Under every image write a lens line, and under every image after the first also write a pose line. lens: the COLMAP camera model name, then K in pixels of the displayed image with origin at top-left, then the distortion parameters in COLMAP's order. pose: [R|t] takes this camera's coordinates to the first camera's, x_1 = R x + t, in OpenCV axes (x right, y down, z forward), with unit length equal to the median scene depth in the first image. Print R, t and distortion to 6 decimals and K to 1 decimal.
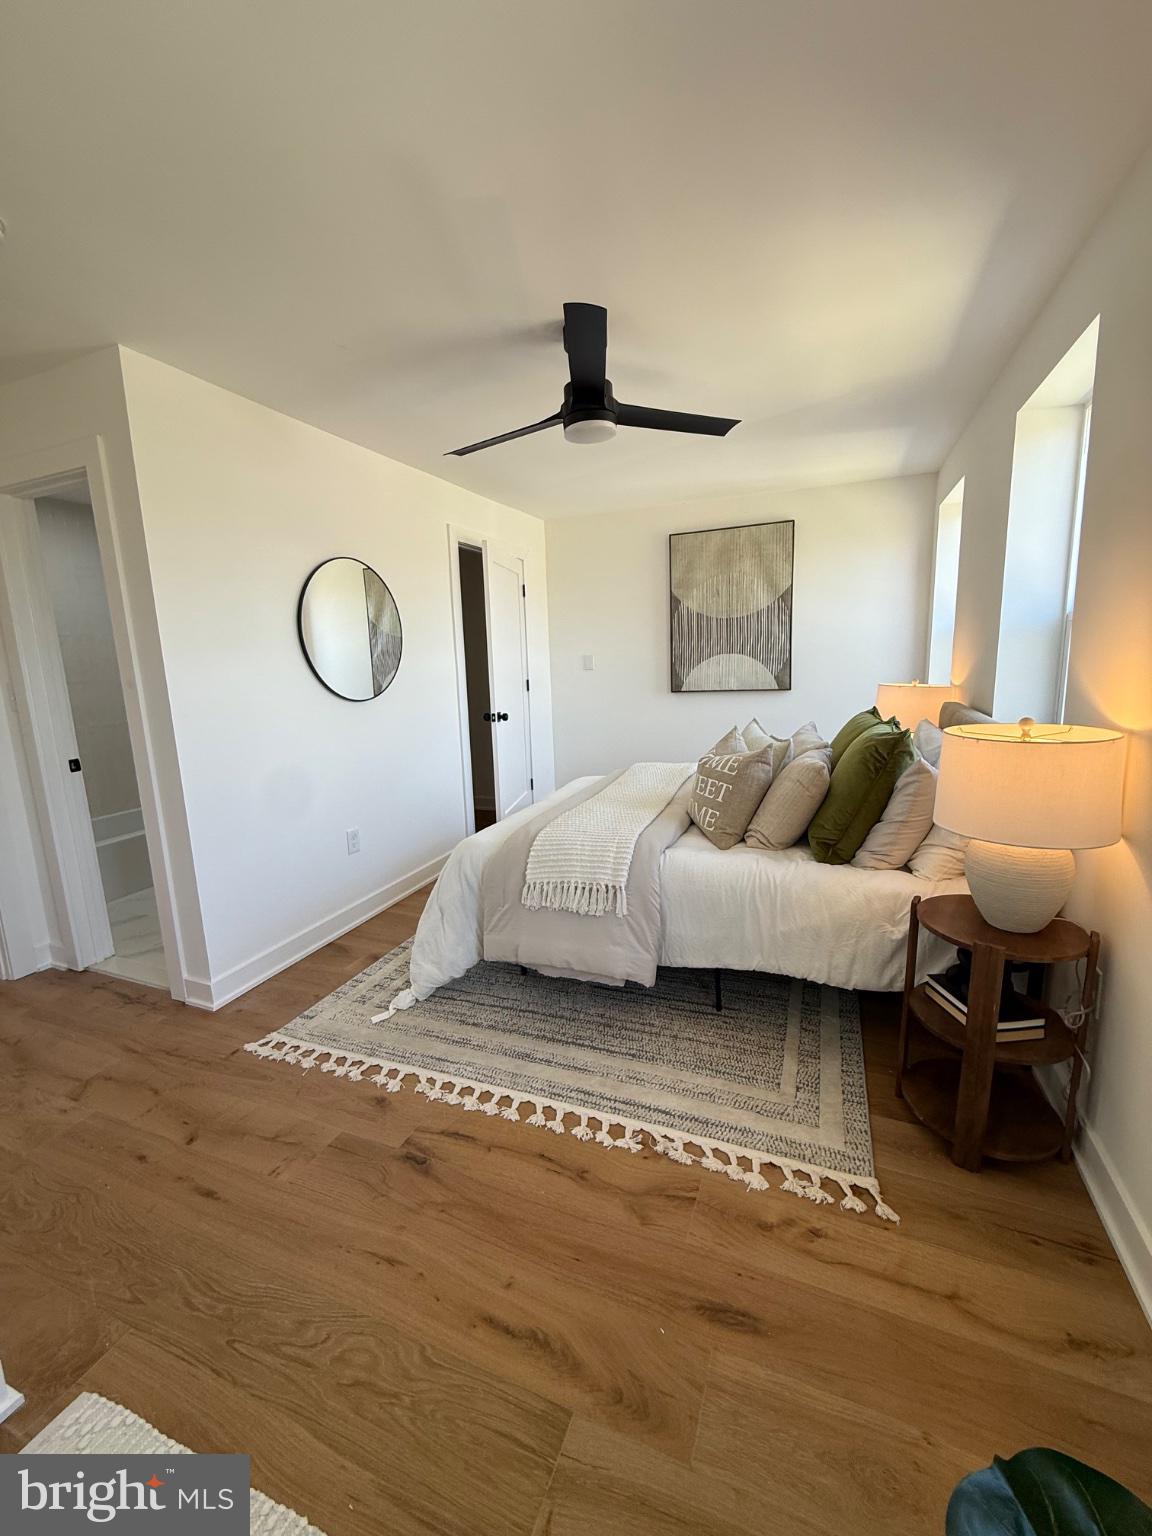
lens RADIAL K [[611.3, 0, 580.8], [0, 611.3, 762.1], [0, 0, 1]] dist [-0.001406, 0.001544]
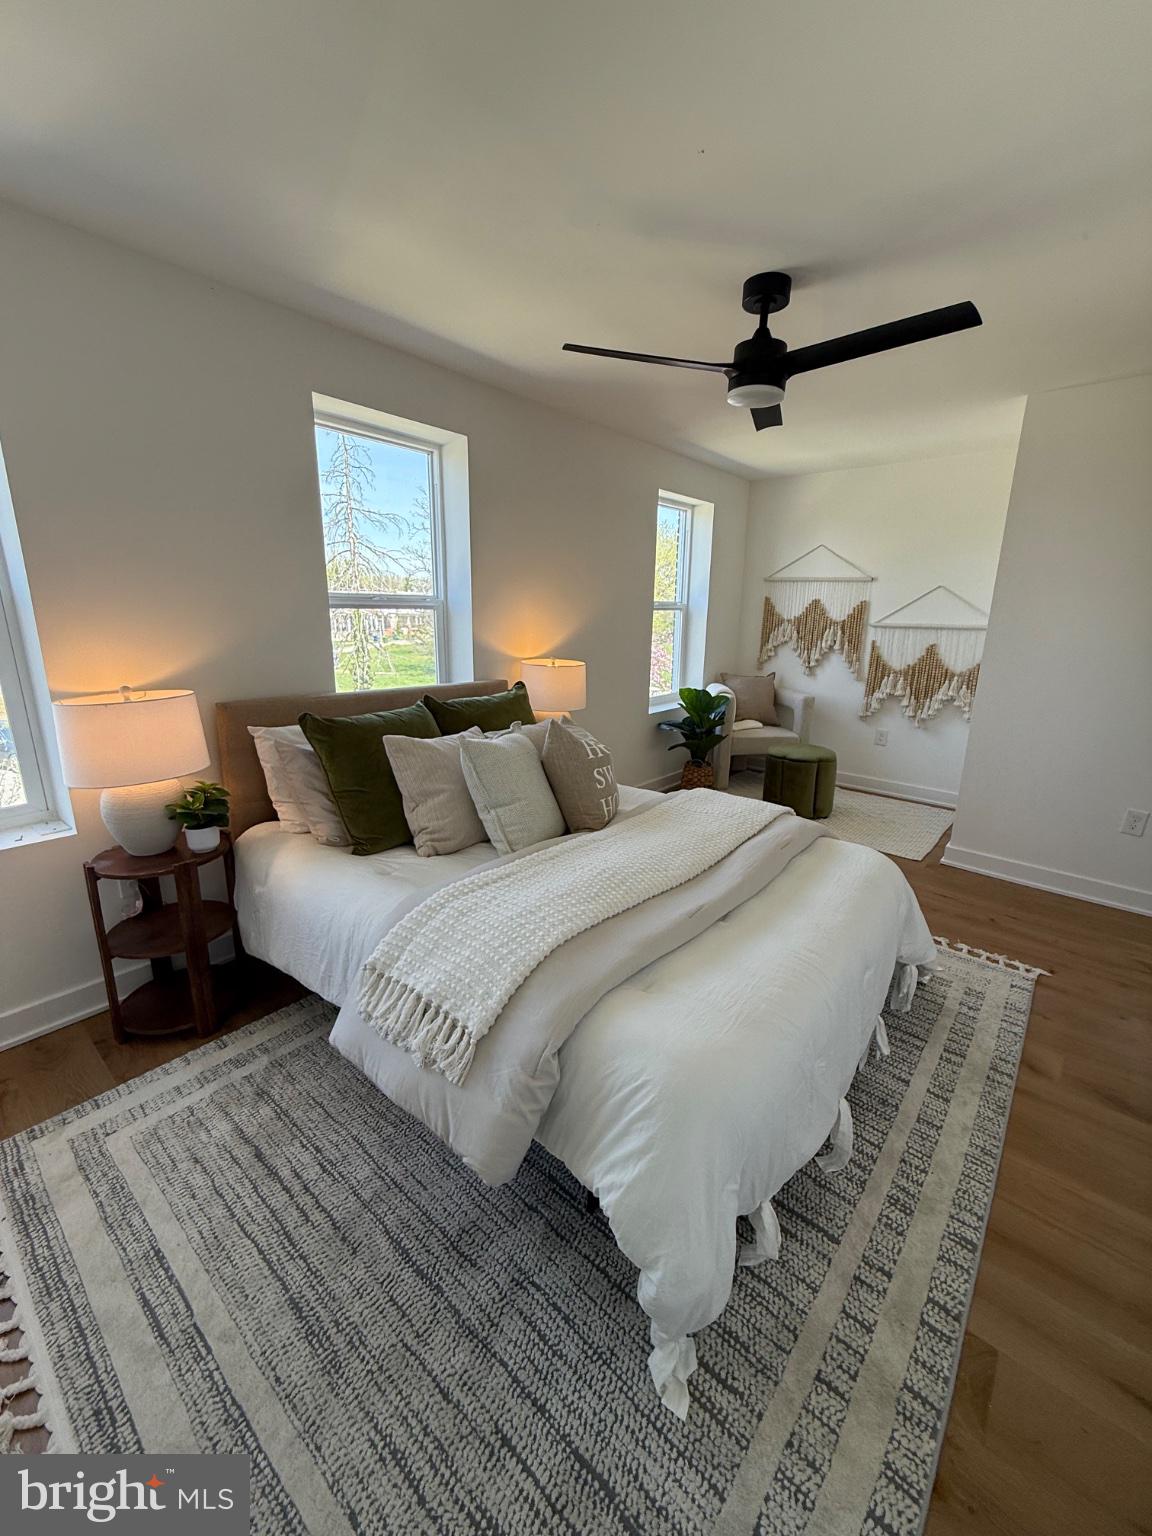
lens RADIAL K [[611.3, 0, 577.2], [0, 611.3, 764.0], [0, 0, 1]] dist [-0.001406, 0.001544]
pose [[-0.947232, -0.060470, 0.314795, -0.059481], [0.071626, 0.917288, 0.391729, -0.407329], [-0.312445, 0.393606, -0.864553, 2.160110]]
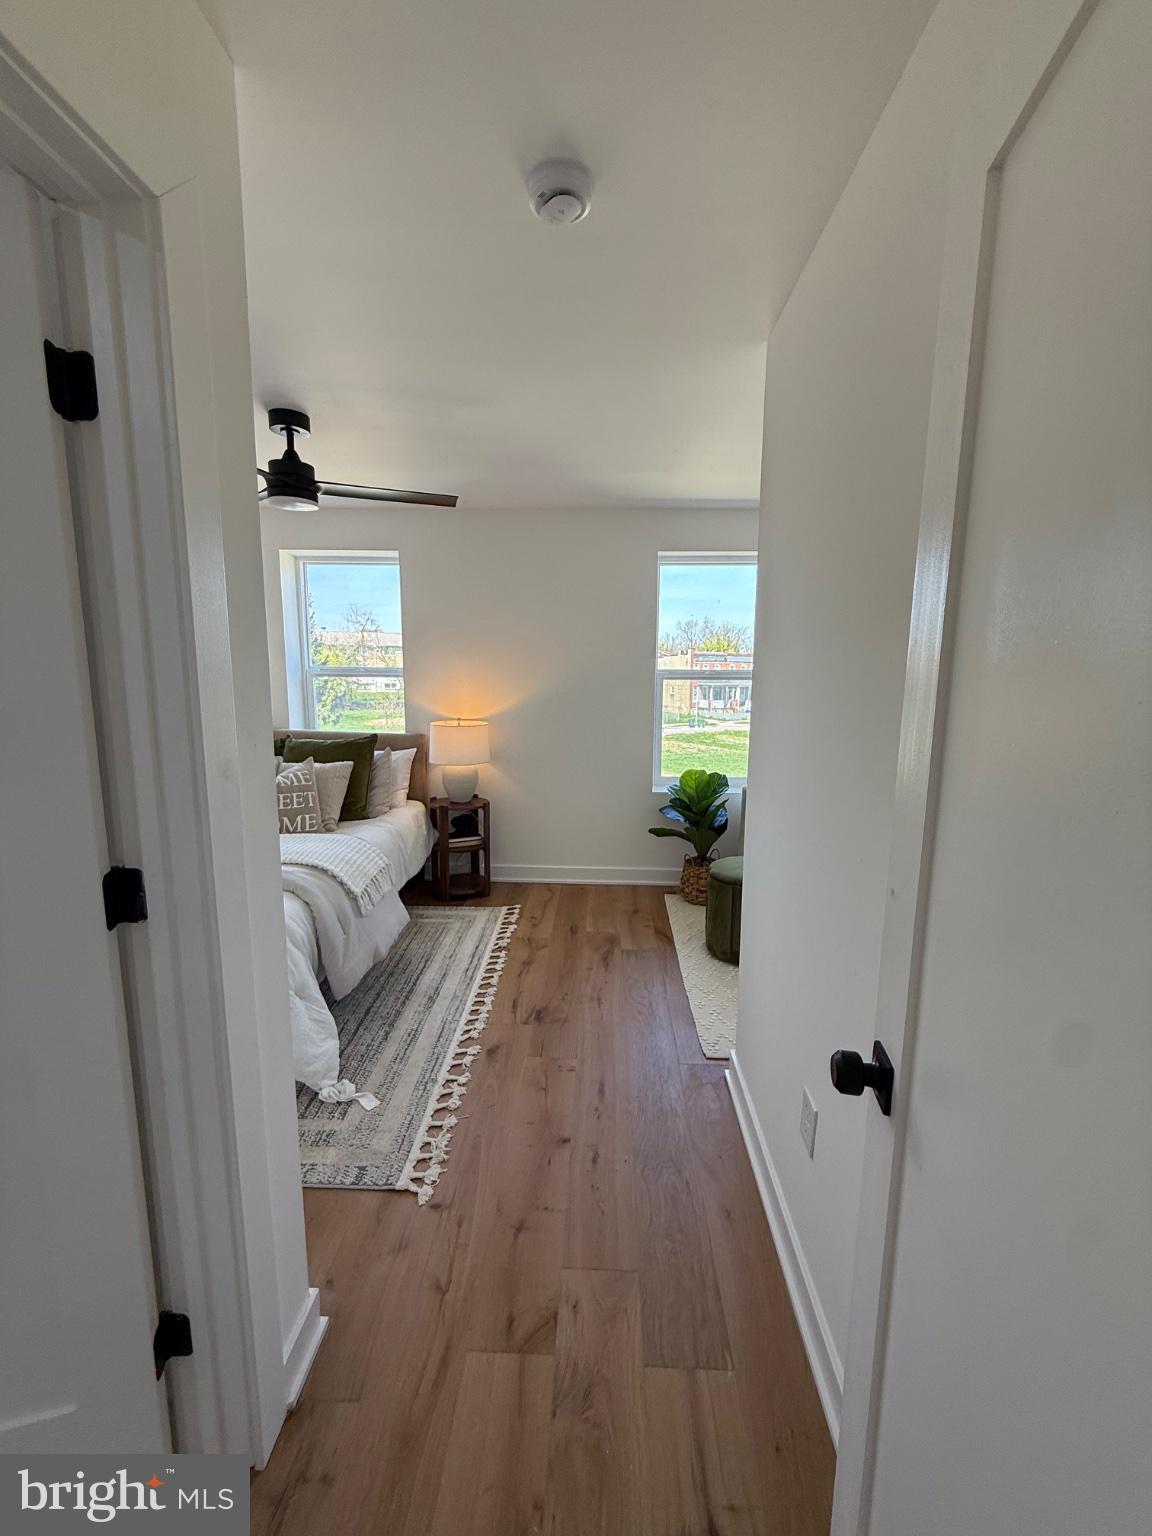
lens RADIAL K [[611.3, 0, 578.0], [0, 611.3, 762.3], [0, 0, 1]] dist [-0.001406, 0.001544]
pose [[-0.338783, -0.108578, 0.934578, -1.310614], [0.161947, 0.971764, 0.171604, -0.174807], [-0.926822, 0.209489, -0.311633, 0.973962]]
